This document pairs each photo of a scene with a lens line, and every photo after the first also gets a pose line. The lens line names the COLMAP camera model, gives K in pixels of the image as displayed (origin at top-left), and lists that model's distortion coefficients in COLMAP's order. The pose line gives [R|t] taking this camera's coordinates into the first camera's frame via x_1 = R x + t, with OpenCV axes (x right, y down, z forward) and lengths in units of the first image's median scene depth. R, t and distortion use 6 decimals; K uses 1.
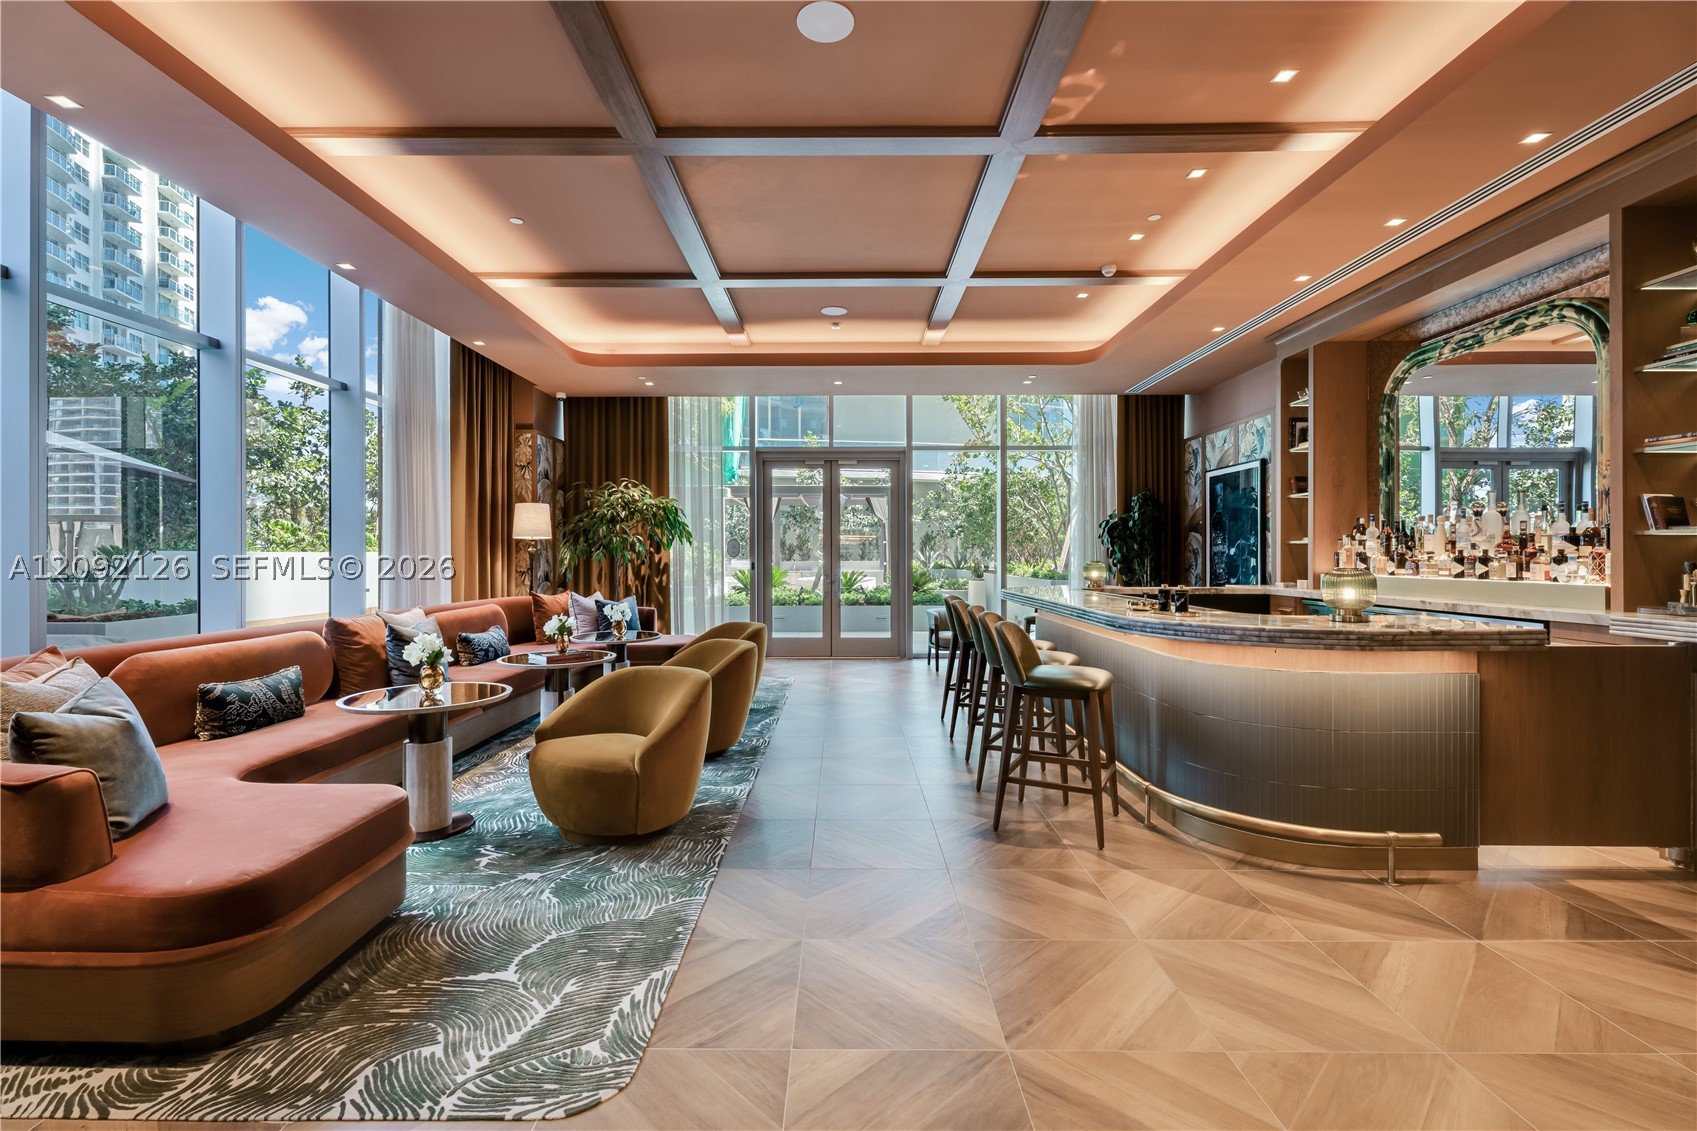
lens RADIAL K [[821.2, 0, 845.7], [0, 821.2, 551.8], [0, 0, 1]] dist [0.000315, 0.000237]
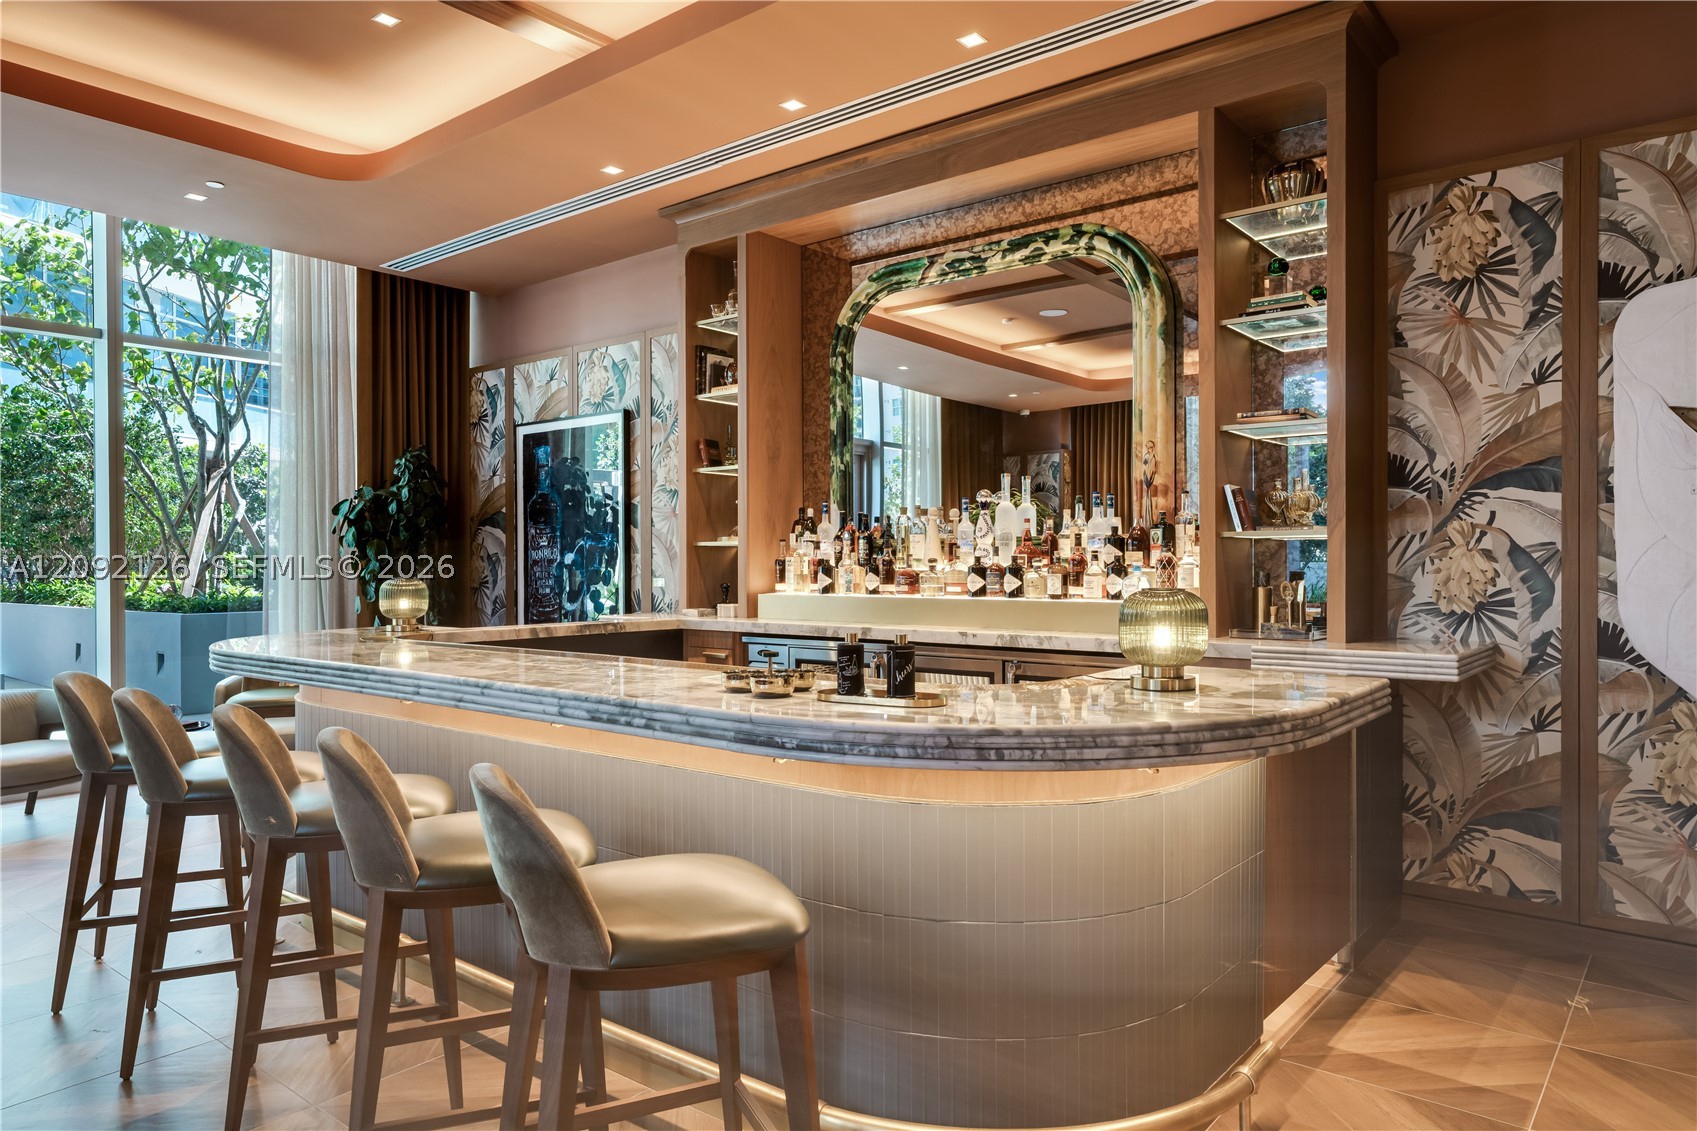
lens RADIAL K [[1089.9, 0, 848.5], [0, 1089.9, 565.5], [0, 0, 1]] dist [-0.008872, -0.001971]
pose [[0.628107, -0.005167, 0.778110, -0.034881], [0.000512, 0.999980, 0.006227, -0.000306], [-0.778127, -0.003513, 0.628097, 0.402881]]
